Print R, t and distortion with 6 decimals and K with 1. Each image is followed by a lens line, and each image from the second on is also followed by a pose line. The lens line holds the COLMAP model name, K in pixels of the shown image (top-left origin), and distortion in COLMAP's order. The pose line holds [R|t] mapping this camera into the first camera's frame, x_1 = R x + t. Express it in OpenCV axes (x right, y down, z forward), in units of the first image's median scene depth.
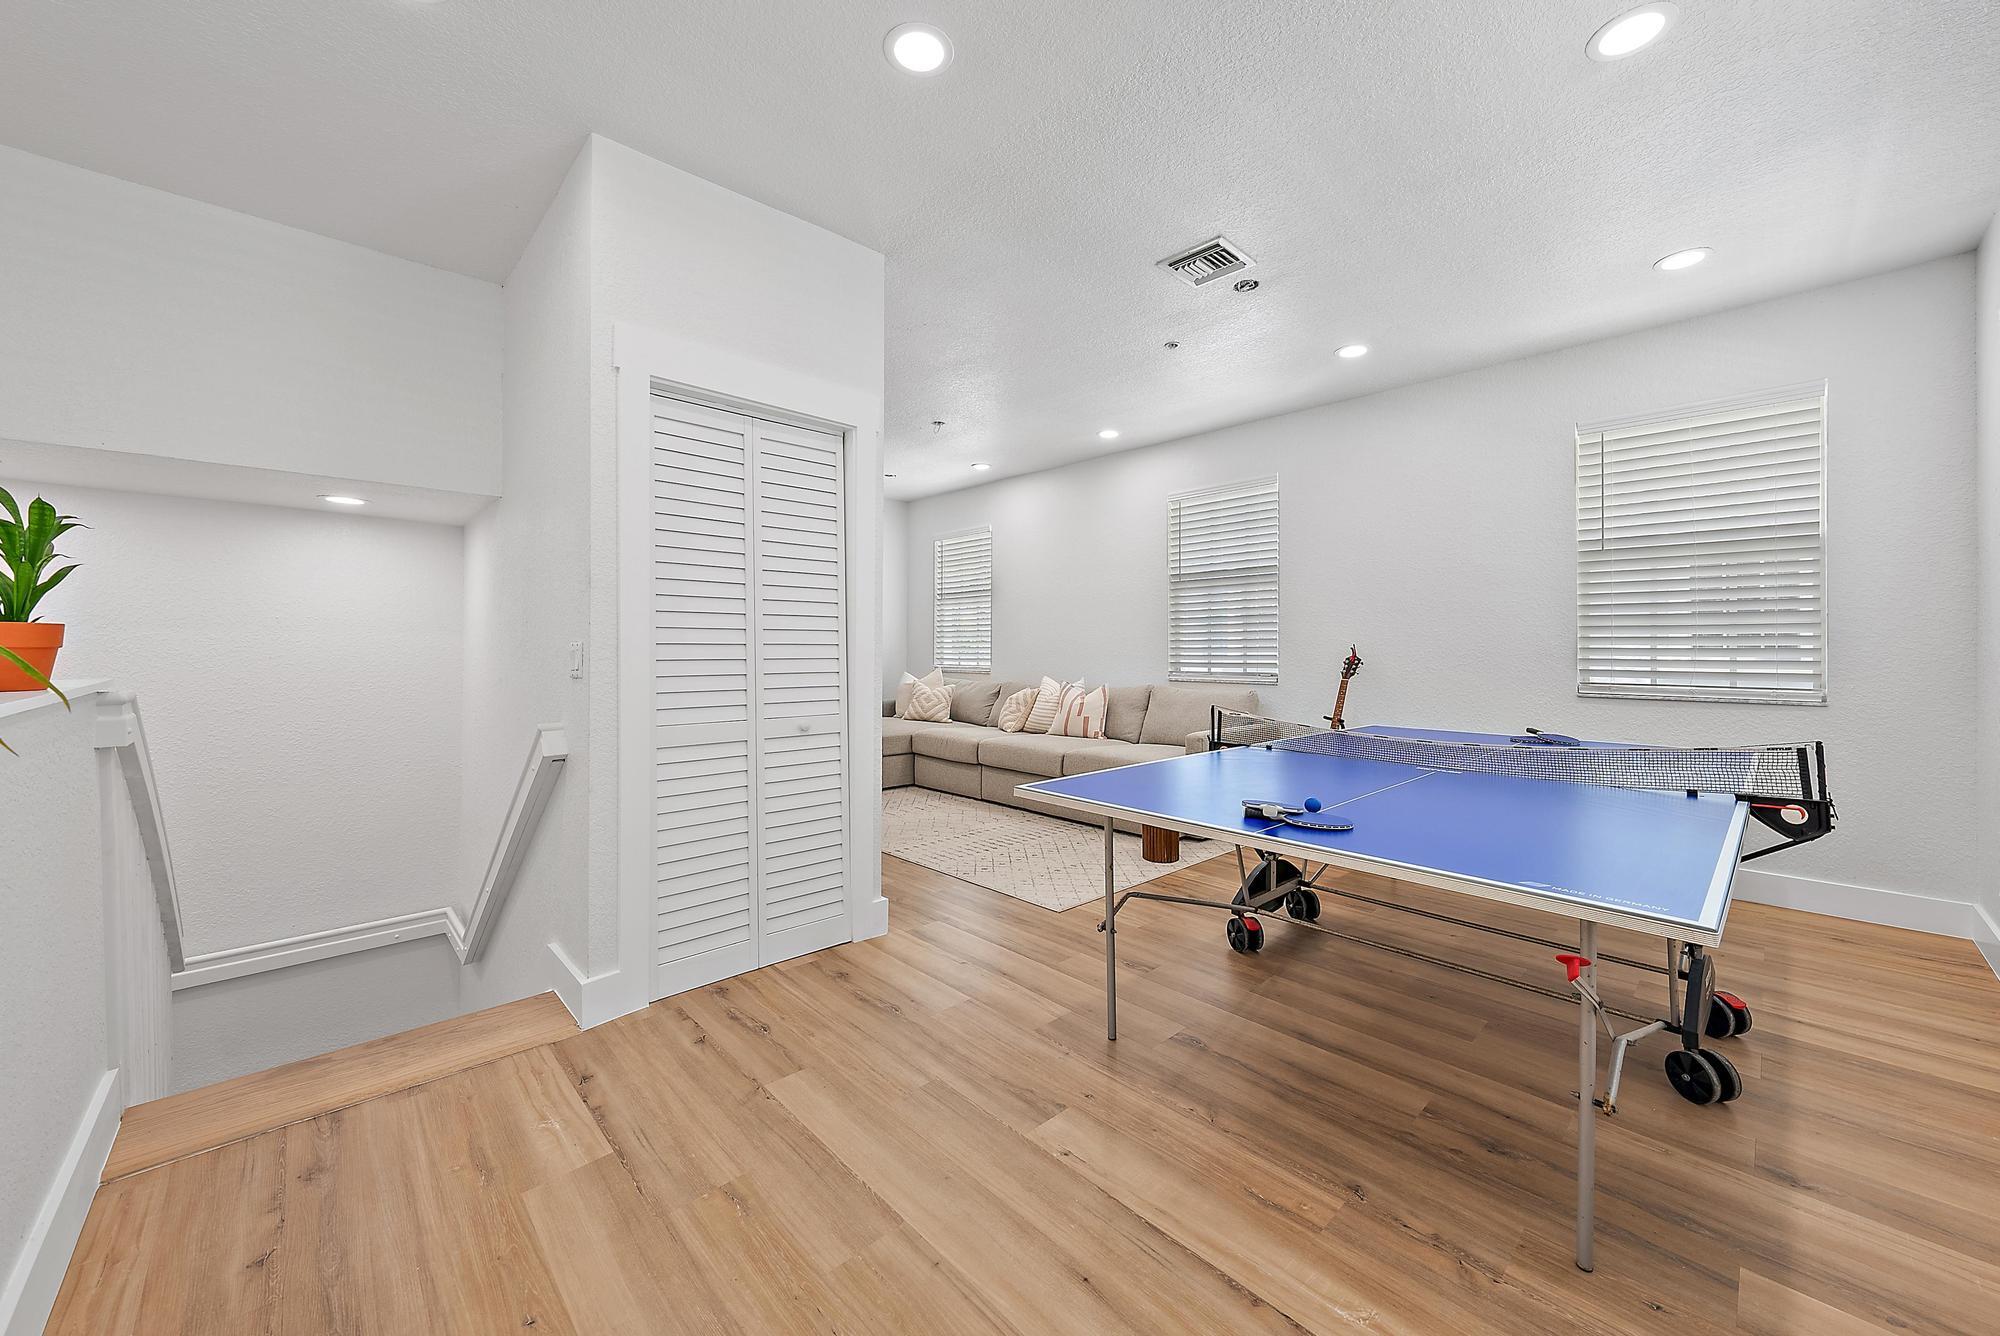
lens RADIAL K [[747.2, 0, 1000.5], [0, 747.2, 648.7], [0, 0, 1]] dist [0.000256, 0.000057]
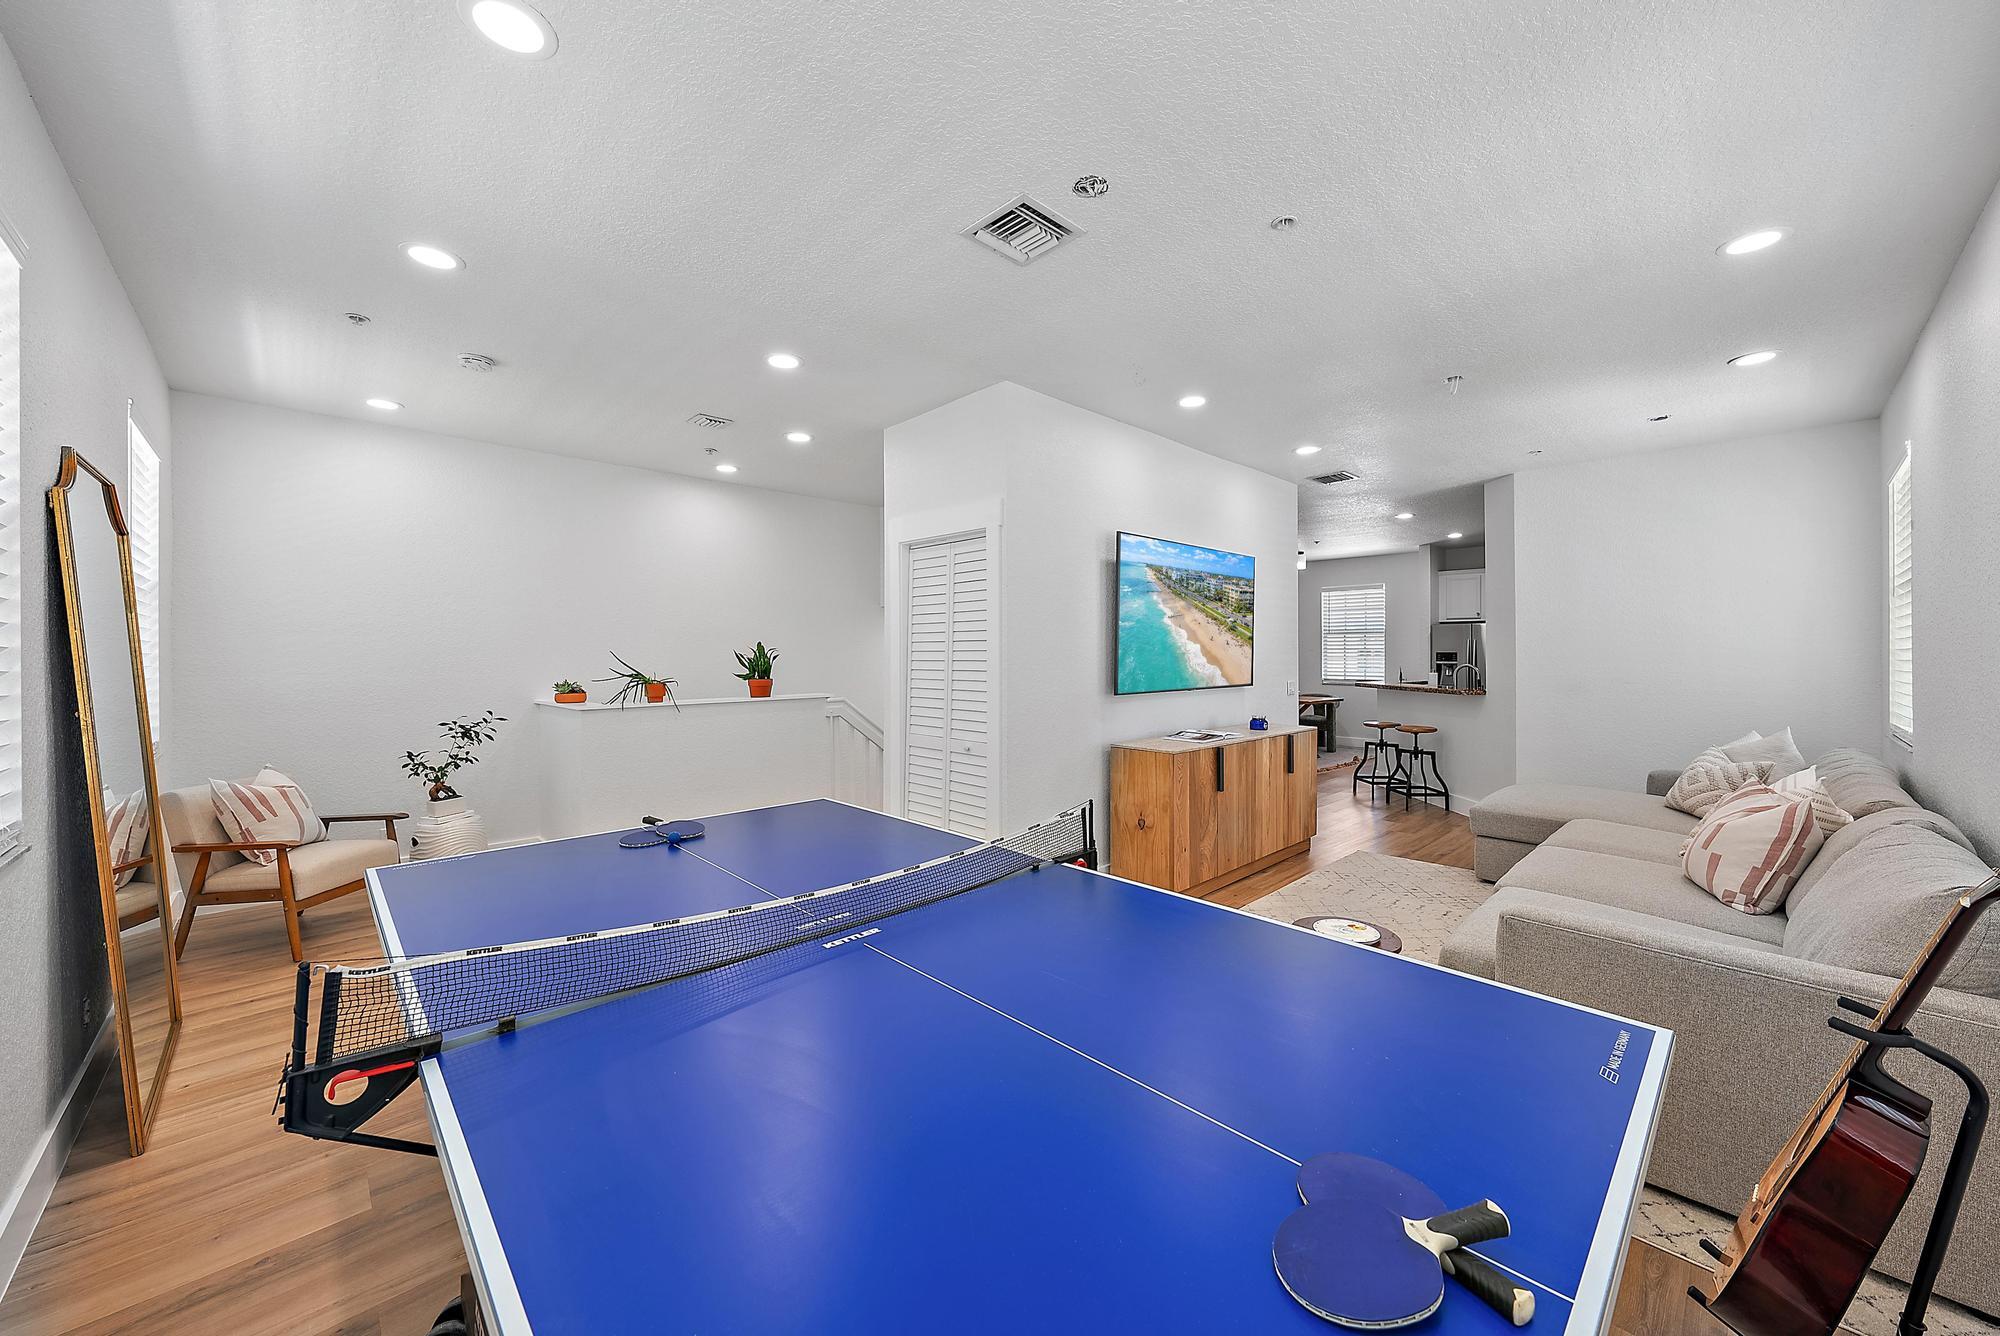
lens RADIAL K [[727.9, 0, 1000.0], [0, 727.9, 668.0], [0, 0, 1]] dist [-0.000062, -0.000072]
pose [[0.008701, 0.013017, -0.999877, 1.139639], [-0.000632, 0.999915, 0.013012, -0.067994], [0.999962, 0.000519, 0.008708, 1.051763]]
